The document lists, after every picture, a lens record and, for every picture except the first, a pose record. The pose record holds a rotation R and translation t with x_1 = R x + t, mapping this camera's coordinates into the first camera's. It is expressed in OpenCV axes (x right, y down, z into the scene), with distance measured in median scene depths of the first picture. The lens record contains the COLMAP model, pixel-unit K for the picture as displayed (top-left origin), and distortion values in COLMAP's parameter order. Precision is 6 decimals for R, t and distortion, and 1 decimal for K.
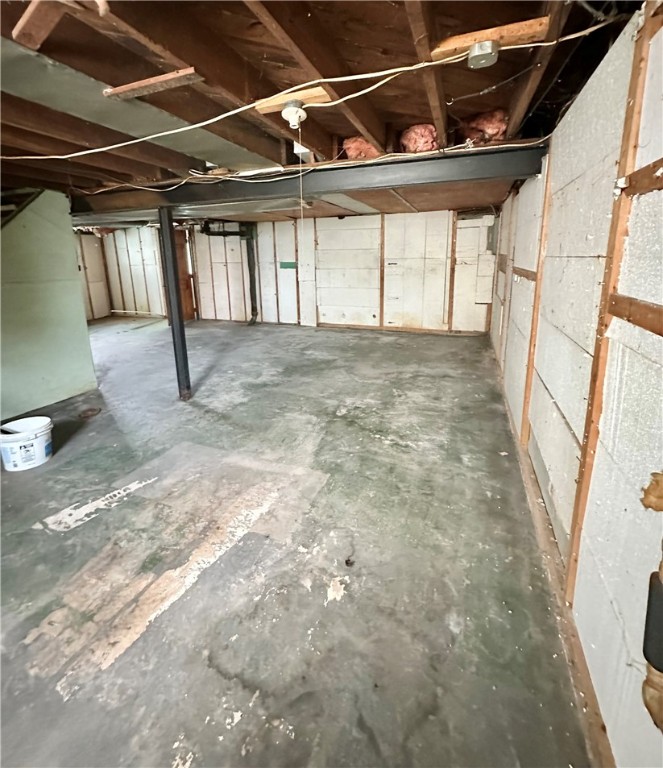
lens RADIAL K [[352.9, 0, 330.9], [0, 352.9, 327.1], [0, 0, 1]] dist [-0.001148, 0.000691]
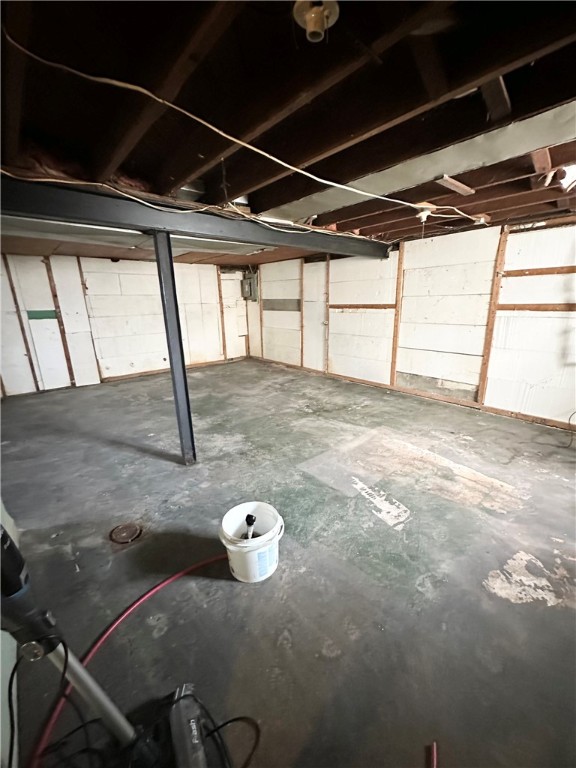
lens RADIAL K [[308.7, 0, 288.0], [0, 308.7, 384.0], [0, 0, 1]] dist [-0.007484, 0.002140]
pose [[0.472158, -0.226180, 0.852003, -1.196972], [0.188916, 0.970029, 0.152820, -0.072654], [-0.861033, 0.088802, 0.500736, 0.527690]]
